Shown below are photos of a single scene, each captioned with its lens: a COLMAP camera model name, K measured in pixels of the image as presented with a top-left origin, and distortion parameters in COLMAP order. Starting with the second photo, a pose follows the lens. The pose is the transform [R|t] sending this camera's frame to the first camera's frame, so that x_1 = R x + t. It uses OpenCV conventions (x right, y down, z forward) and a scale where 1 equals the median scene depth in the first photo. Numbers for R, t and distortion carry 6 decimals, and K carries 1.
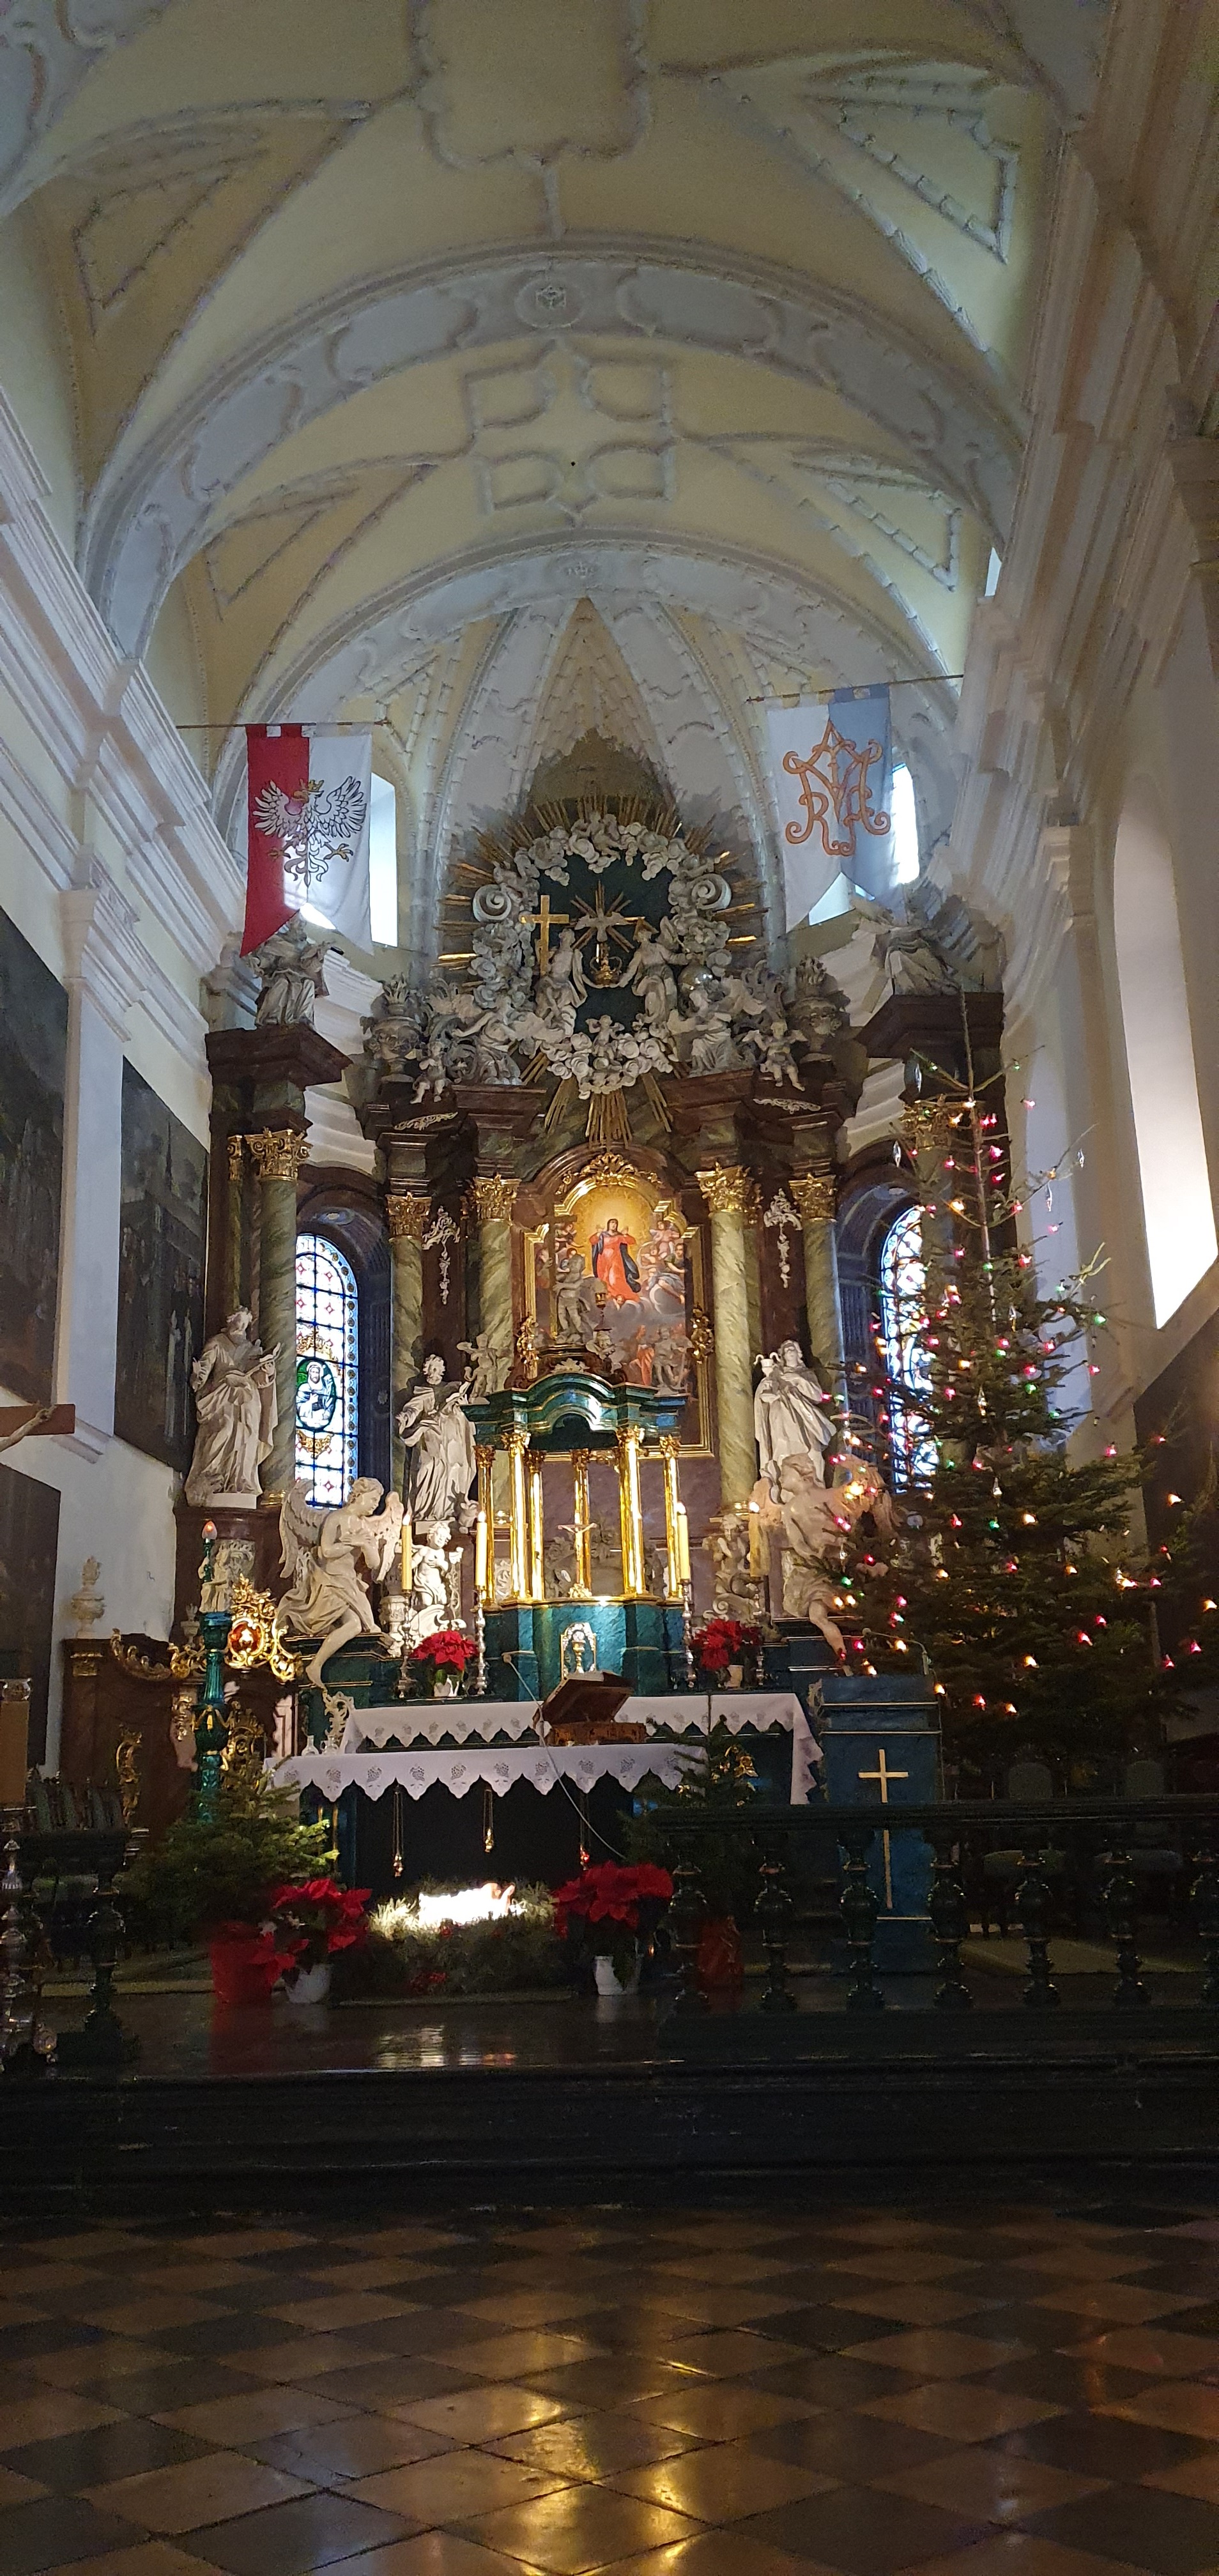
lens RADIAL K [[1891.0, 0, 562.7], [0, 1891.0, 1329.6], [0, 0, 1]] dist [0.131834, -0.000480]
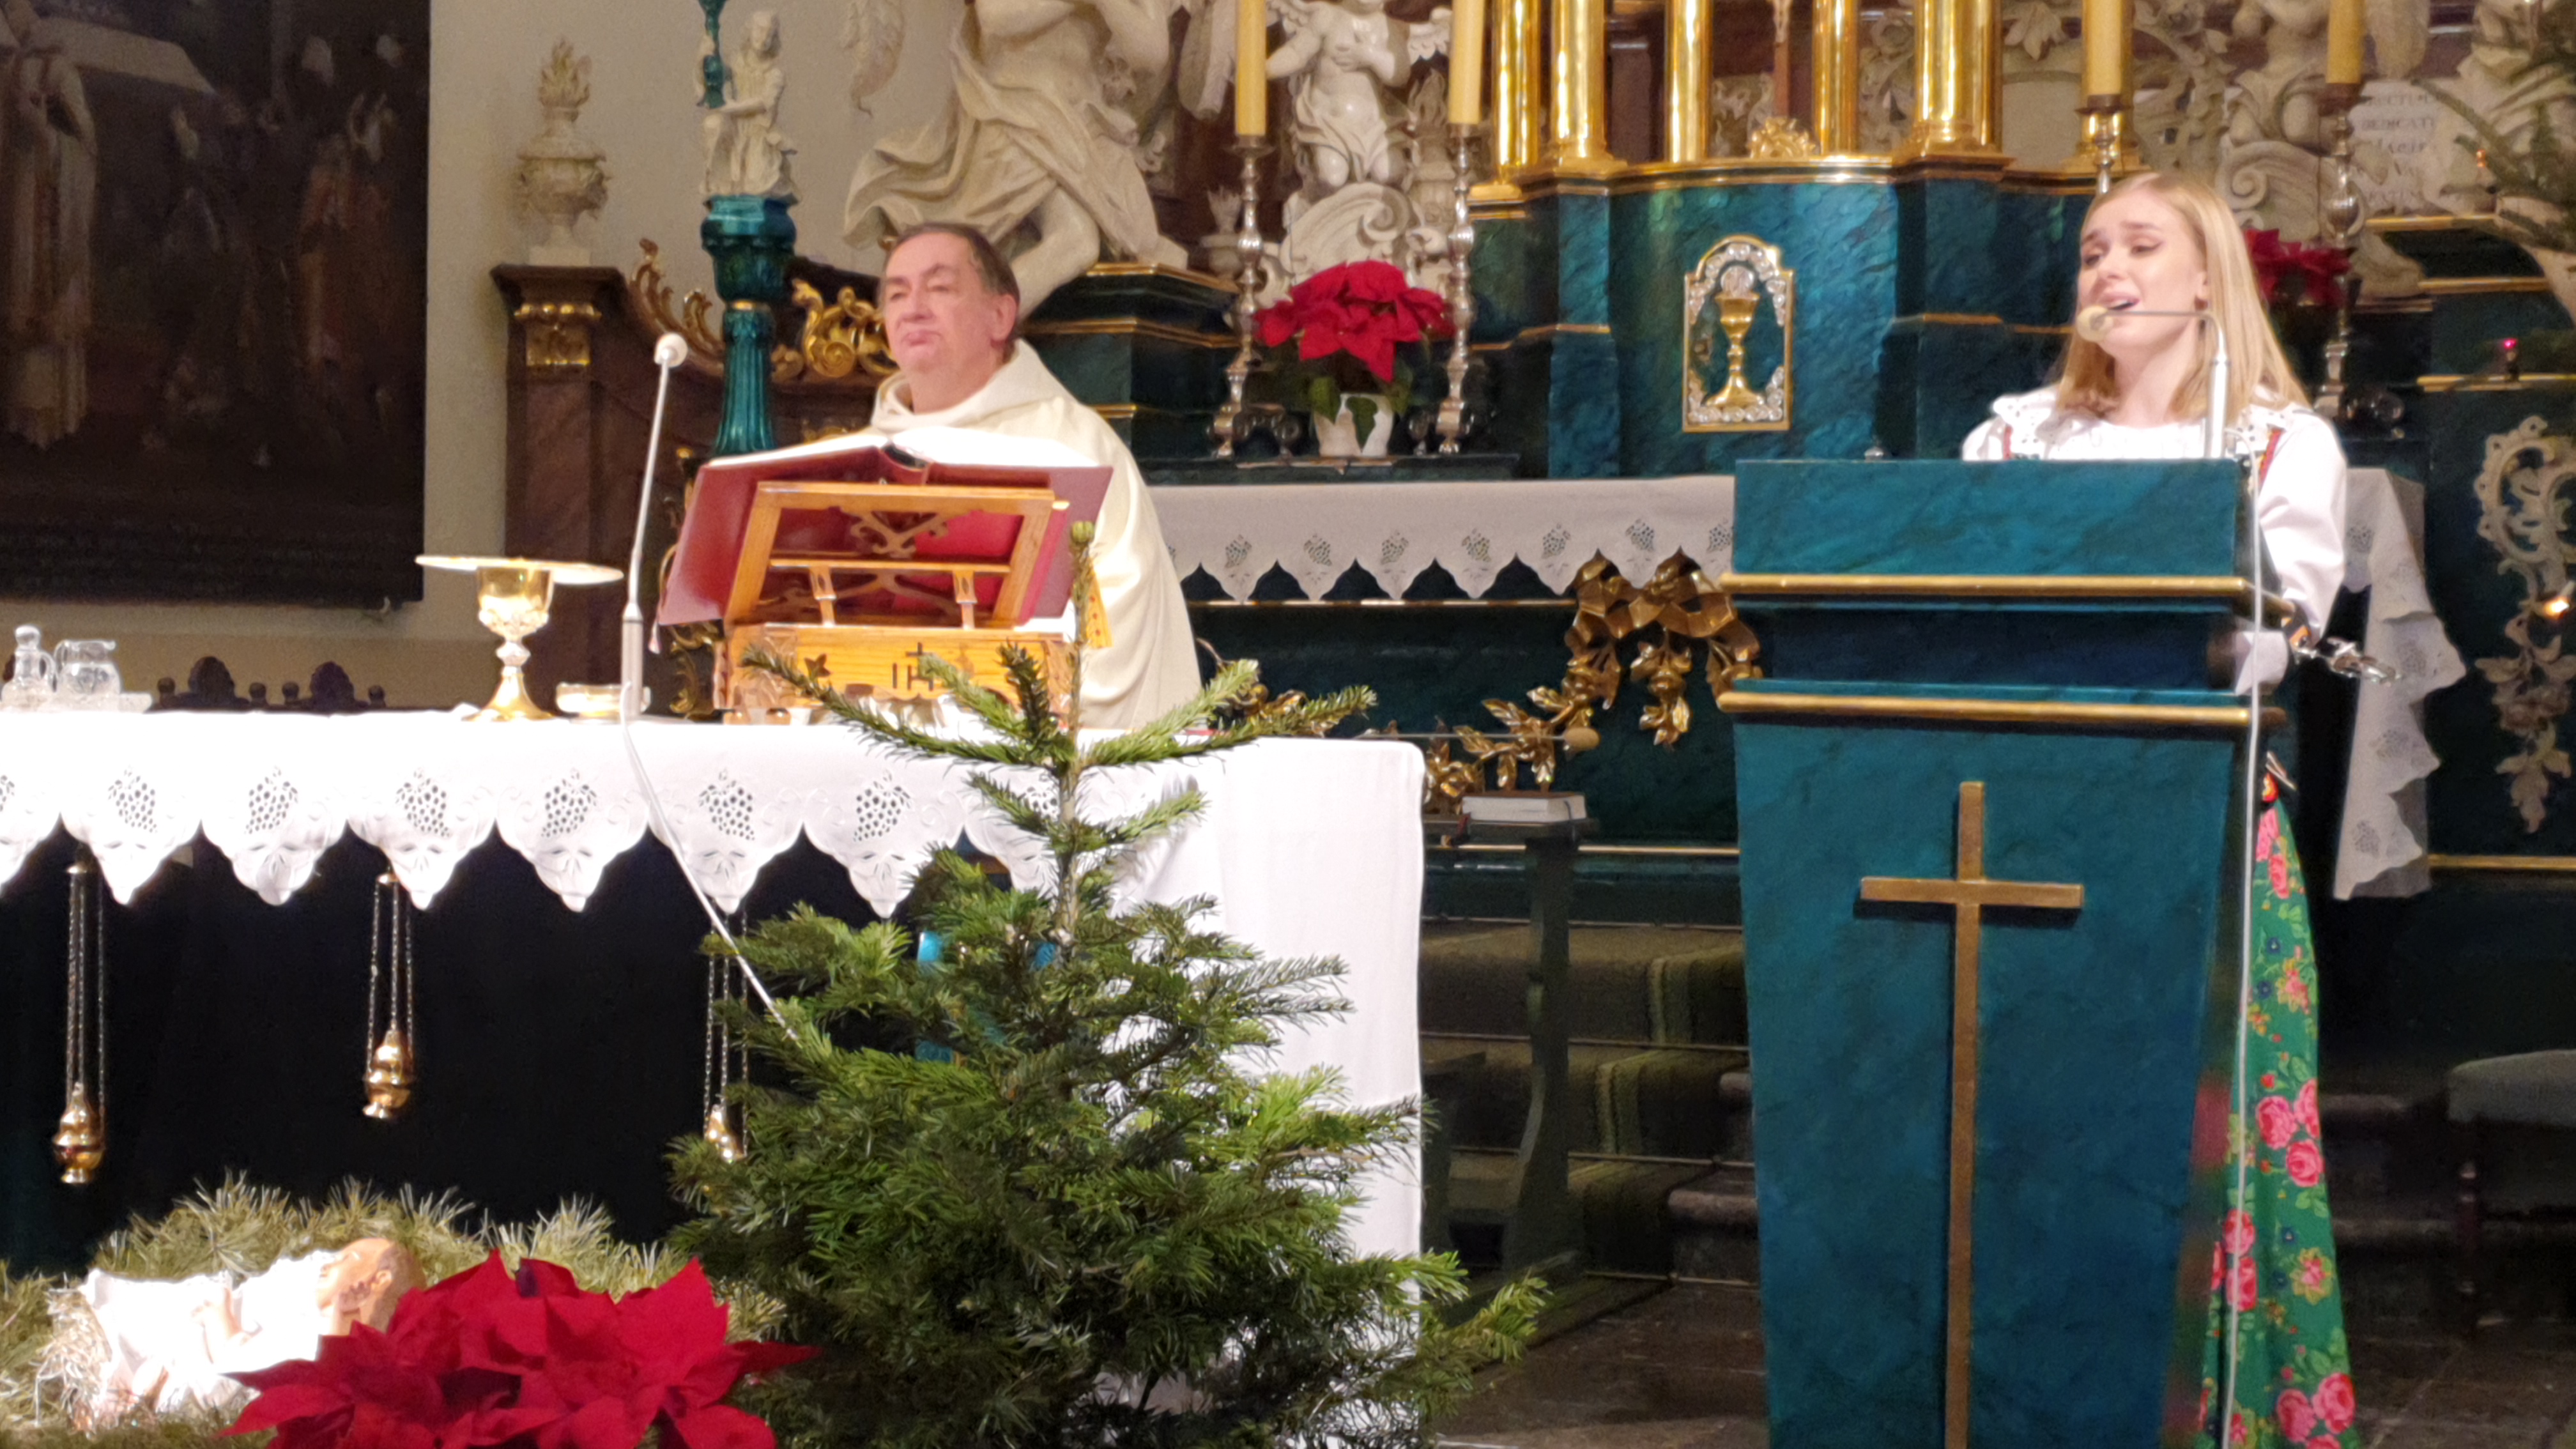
lens RADIAL K [[4140.4, 0, 1348.5], [0, 4140.4, 668.6], [0, 0, 1]] dist [0.353008, -1.573807]
pose [[0.960154, 0.033829, -0.277415, 0.132549], [0.037090, 0.968441, 0.246466, 0.047767], [0.276998, -0.246935, 0.928599, 0.302268]]
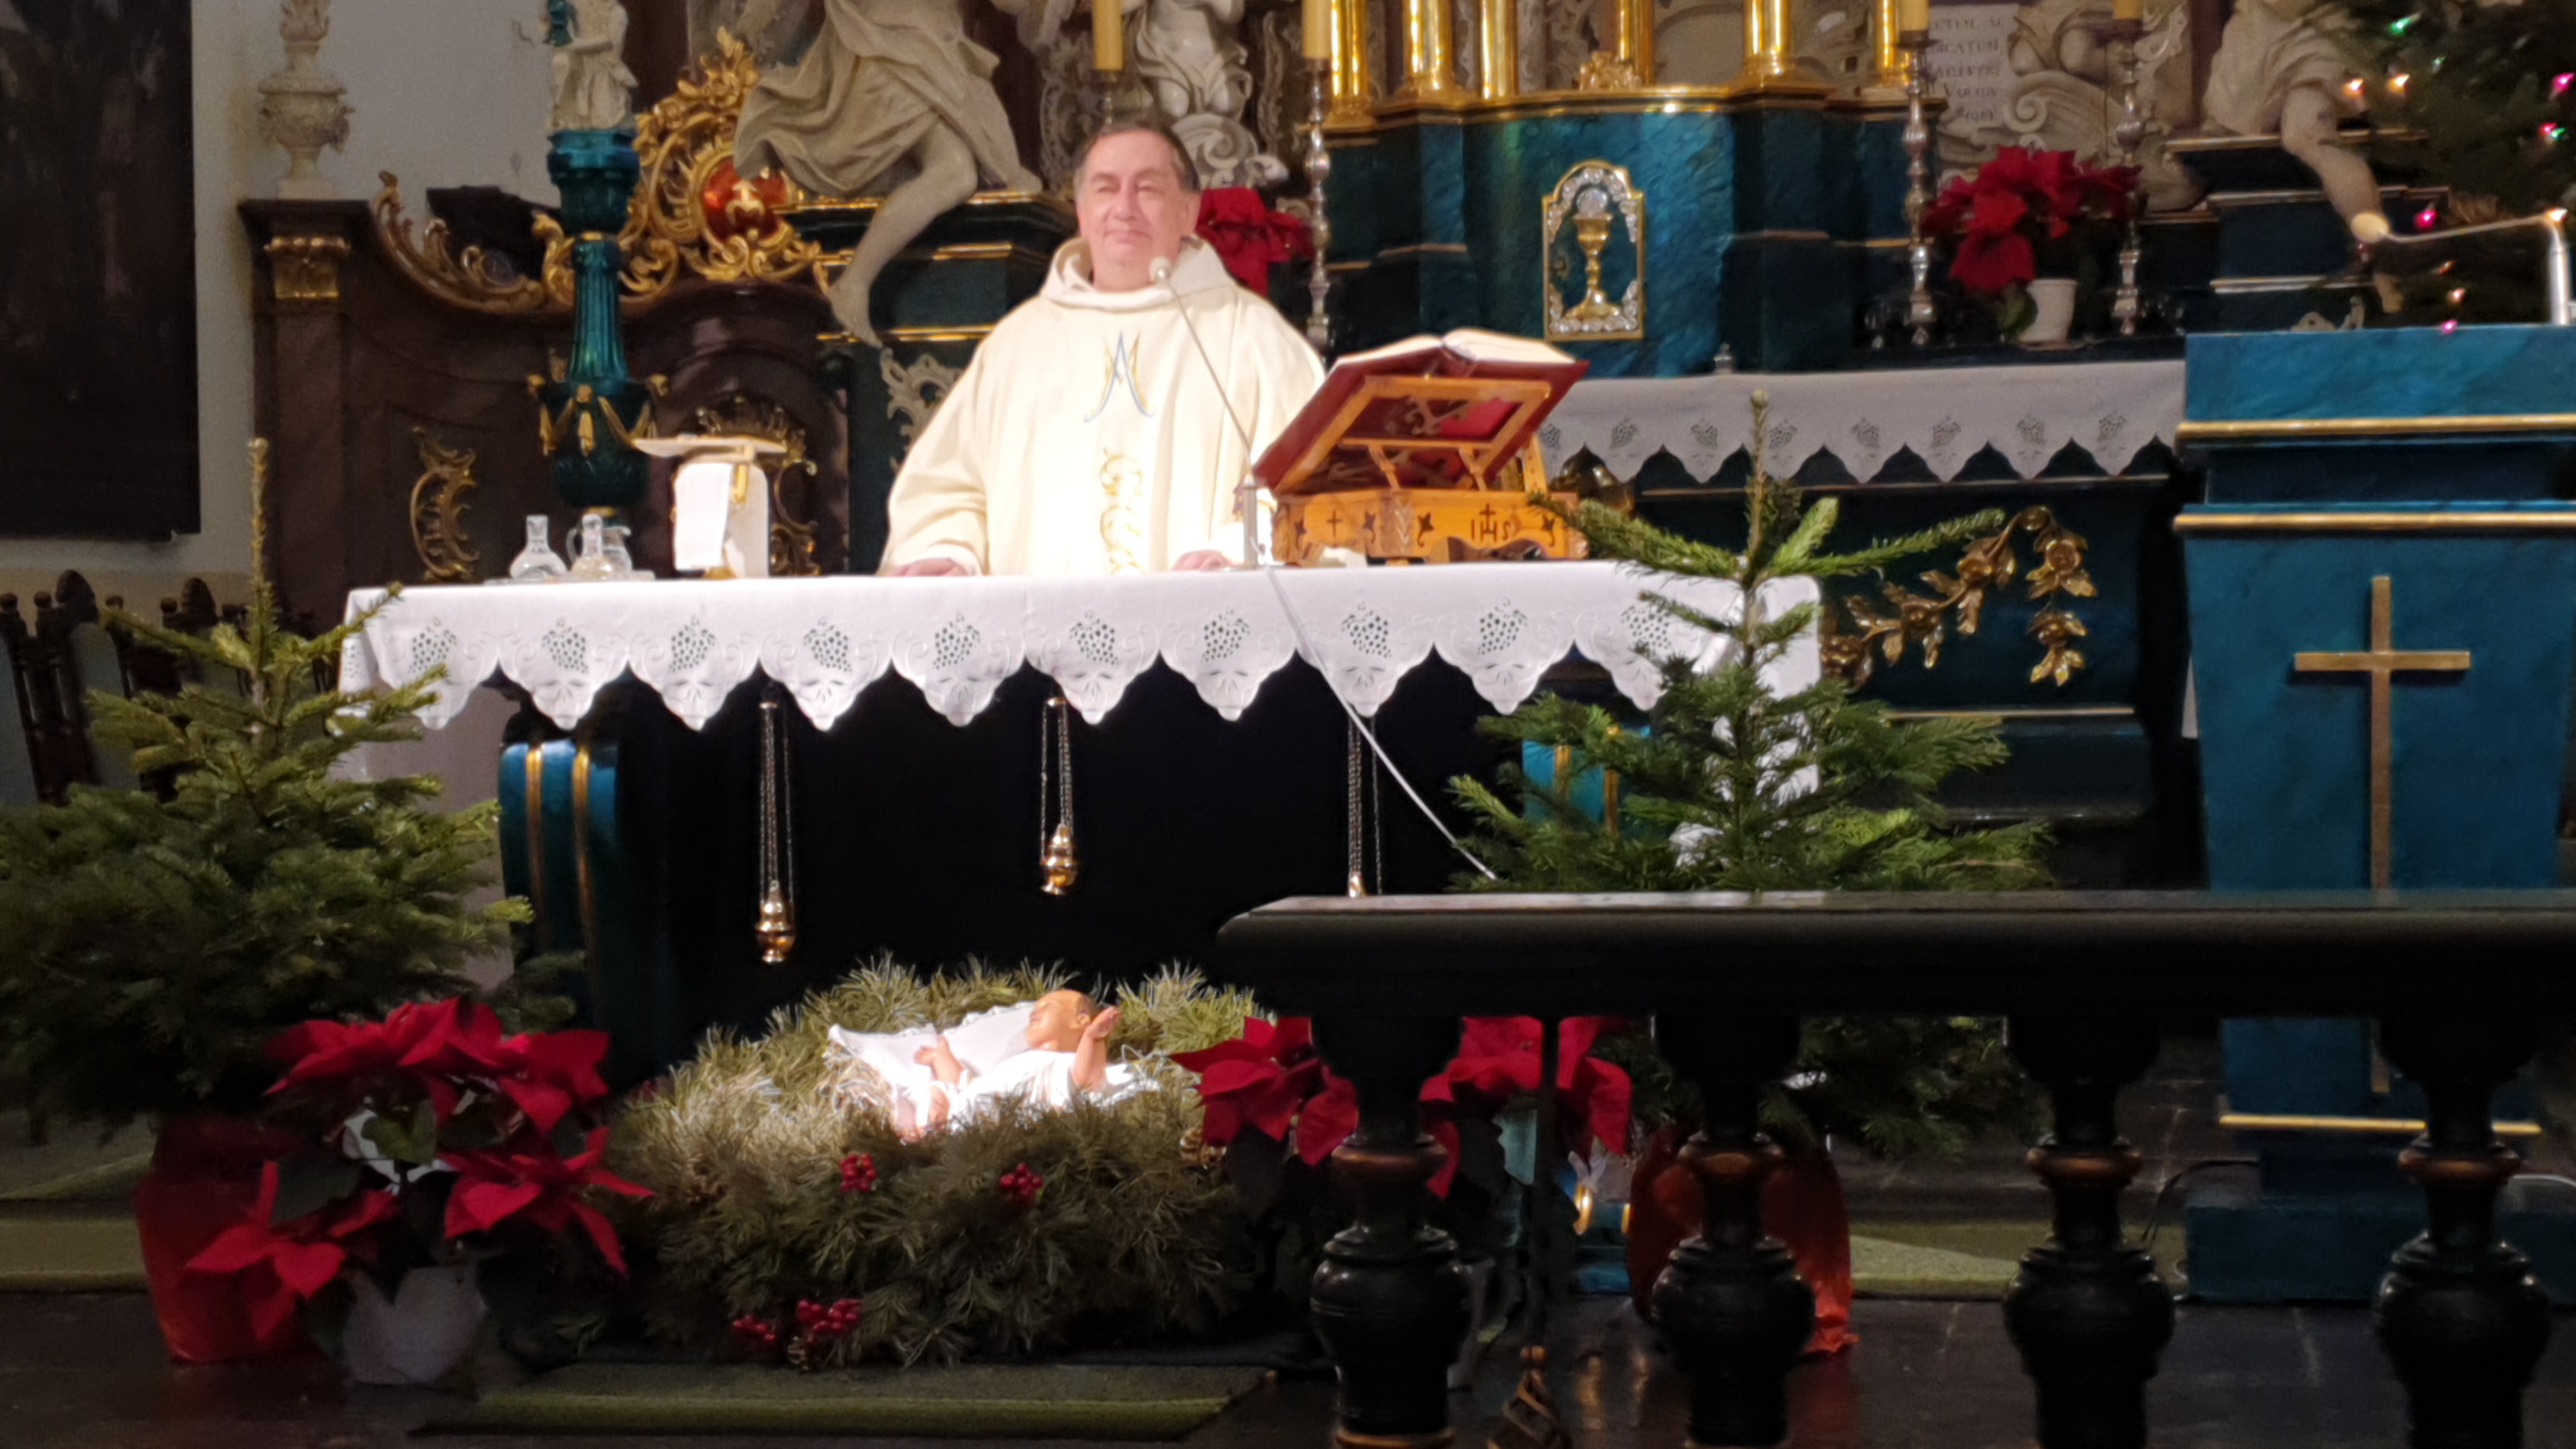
lens RADIAL K [[4422.0, 0, 1288.0], [0, 4422.0, 724.5], [0, 0, 1]] dist [0.307799, -1.232125]
pose [[0.992964, 0.010541, -0.117947, 0.046883], [0.022316, 0.961525, 0.273811, 0.028244], [0.116296, -0.274516, 0.954524, 0.181782]]
